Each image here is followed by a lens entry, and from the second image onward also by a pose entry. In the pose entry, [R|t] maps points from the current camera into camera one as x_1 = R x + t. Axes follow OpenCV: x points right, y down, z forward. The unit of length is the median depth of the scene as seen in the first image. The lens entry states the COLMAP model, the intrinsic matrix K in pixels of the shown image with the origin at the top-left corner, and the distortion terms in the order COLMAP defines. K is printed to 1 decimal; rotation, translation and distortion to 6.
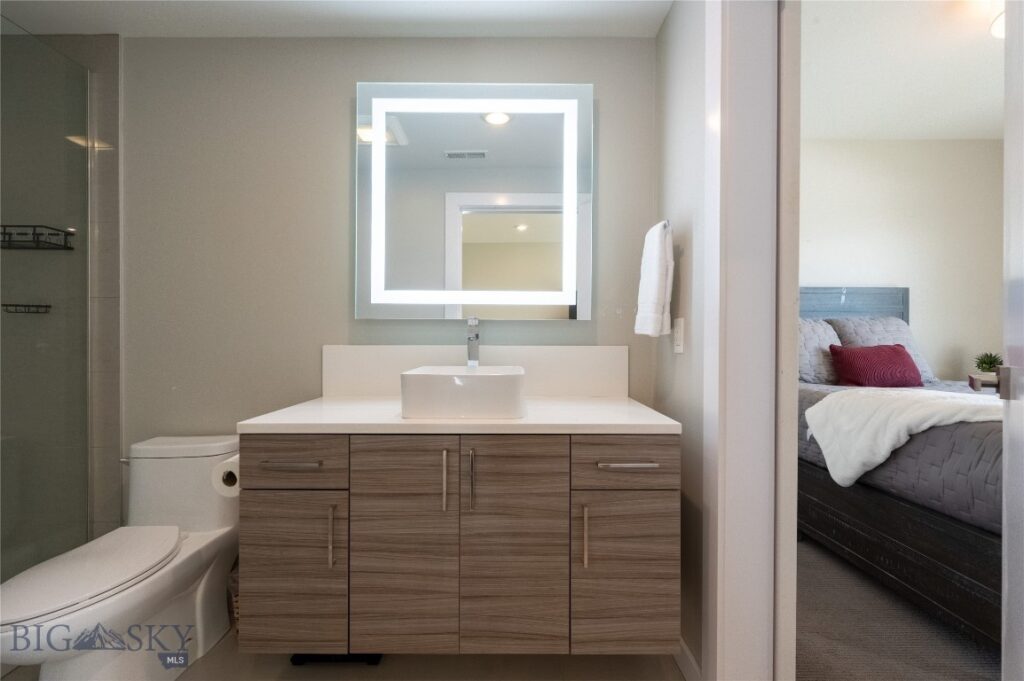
lens RADIAL K [[434.7, 0, 504.1], [0, 434.7, 345.2], [0, 0, 1]] dist [-0.000964, 0.001288]
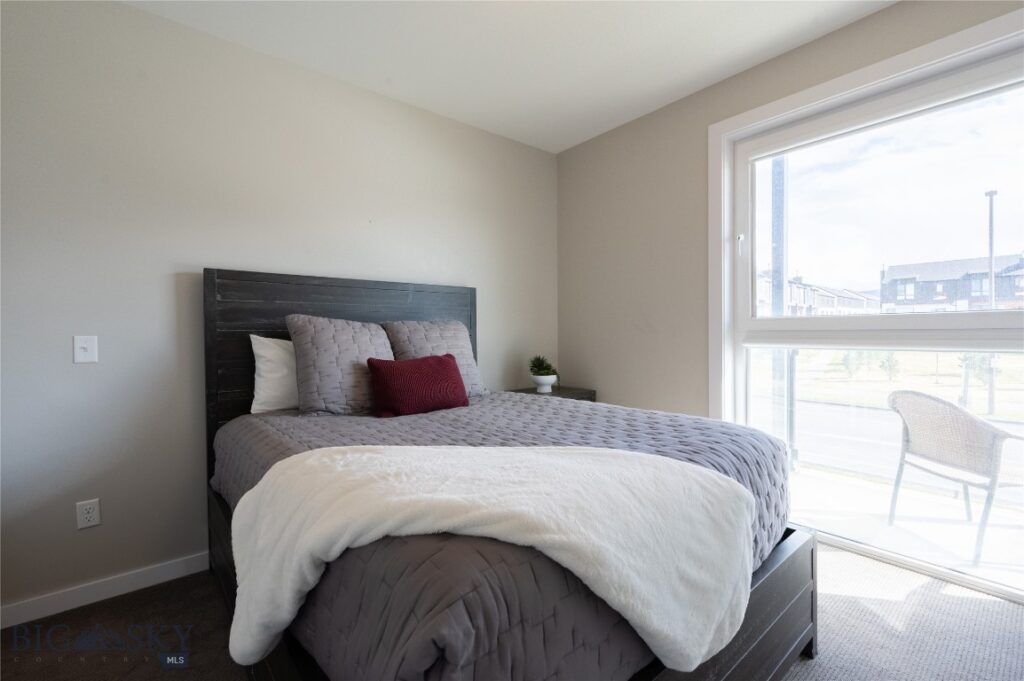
lens RADIAL K [[434.7, 0, 507.7], [0, 434.7, 345.9], [0, 0, 1]] dist [-0.000964, 0.001288]
pose [[0.778355, -0.027659, 0.627214, 0.828494], [0.018908, 0.999609, 0.020616, -0.057777], [-0.627539, -0.004187, 0.778574, 0.496465]]
